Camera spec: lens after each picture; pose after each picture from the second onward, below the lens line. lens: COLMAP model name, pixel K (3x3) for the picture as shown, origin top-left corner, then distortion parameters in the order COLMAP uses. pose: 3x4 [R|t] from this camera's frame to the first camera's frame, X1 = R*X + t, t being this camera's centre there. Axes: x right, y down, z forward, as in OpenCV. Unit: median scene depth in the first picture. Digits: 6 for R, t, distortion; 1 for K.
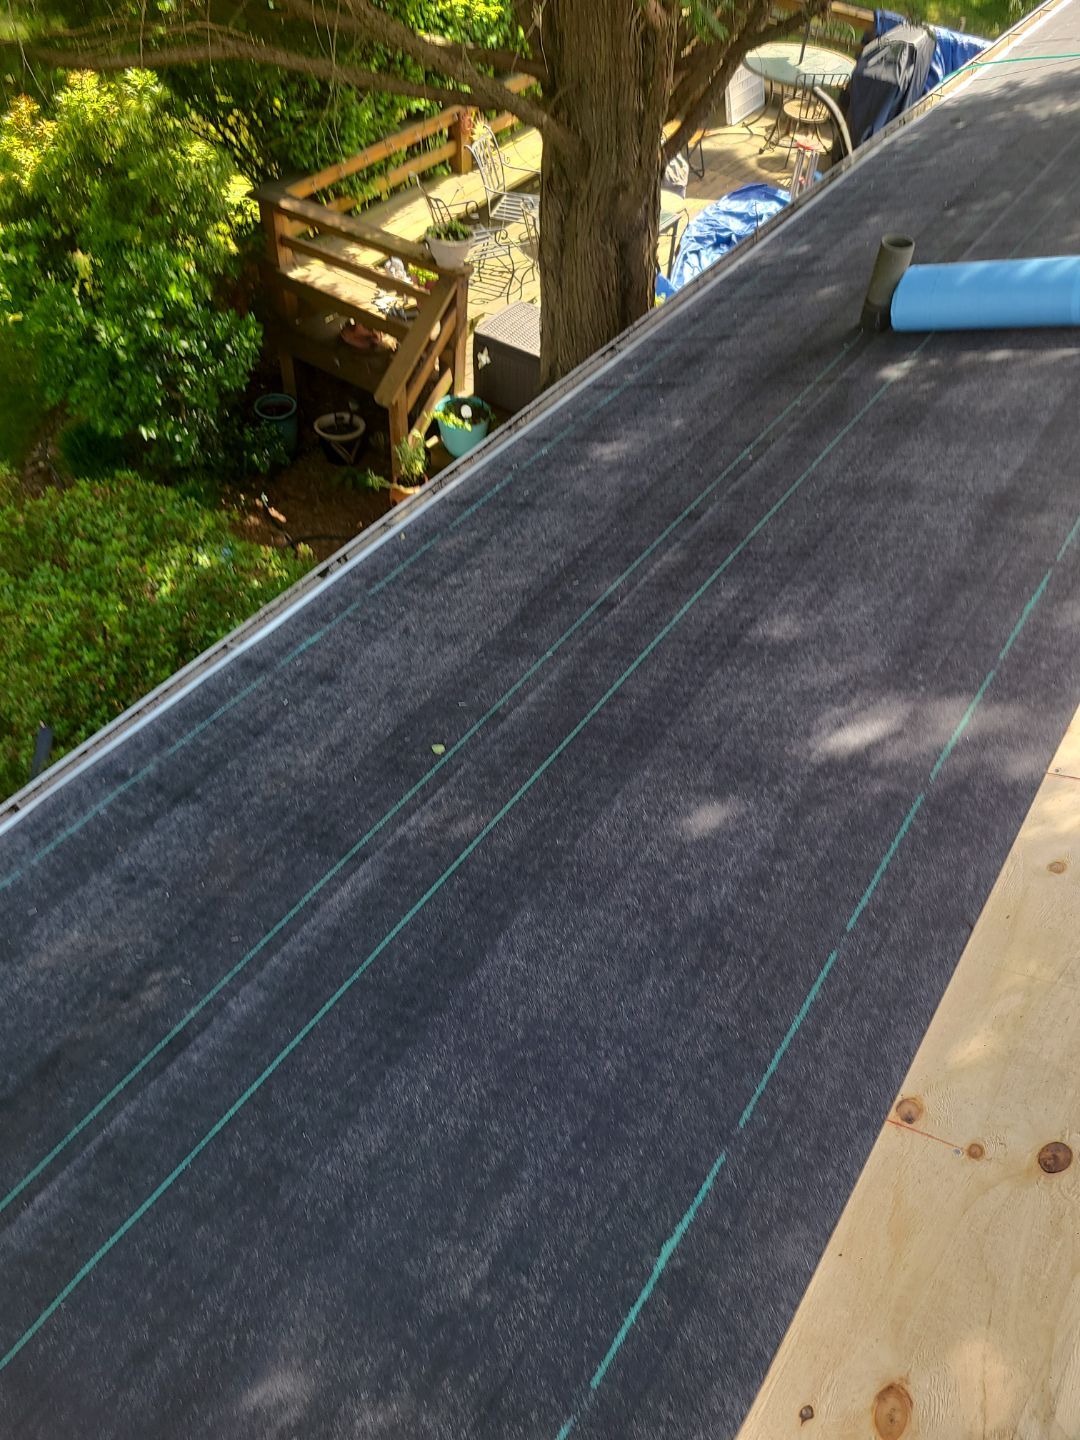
lens RADIAL K [[1073.2, 0, 620.3], [0, 1073.2, 719.2], [0, 0, 1]] dist [0.045096, -0.028048]
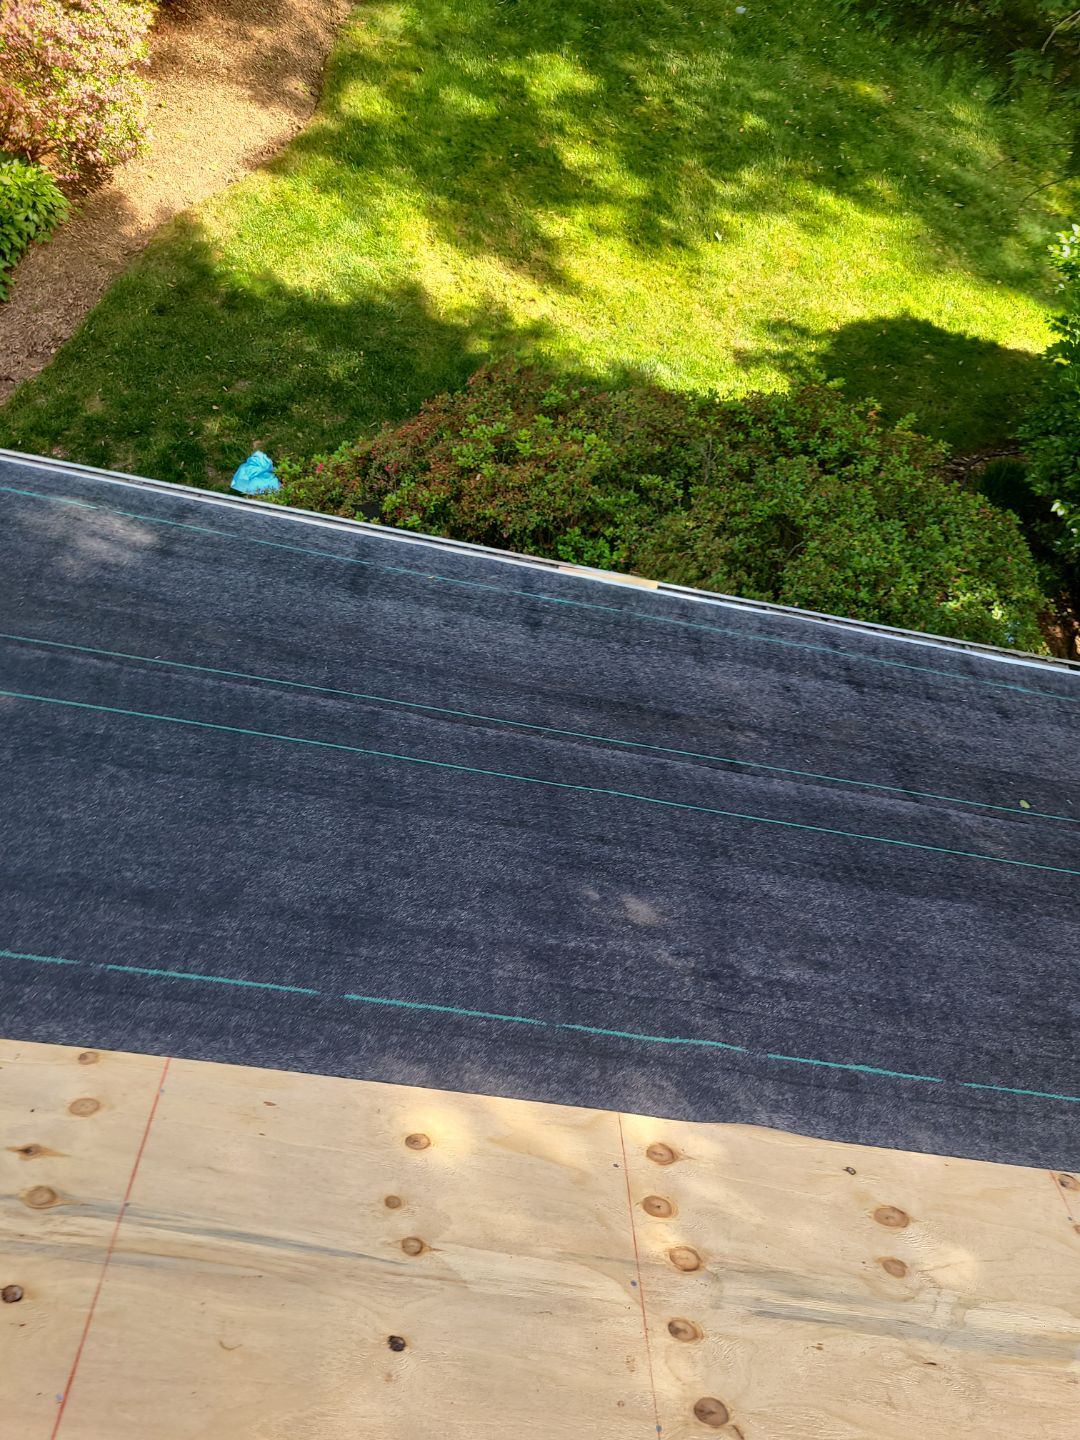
lens RADIAL K [[1073.2, 0, 620.3], [0, 1073.2, 719.2], [0, 0, 1]] dist [0.045096, -0.028048]
pose [[0.484841, 0.731440, -0.479504, 0.075969], [-0.764773, 0.620552, 0.173312, 0.069633], [0.424325, 0.282683, 0.860255, -0.149031]]
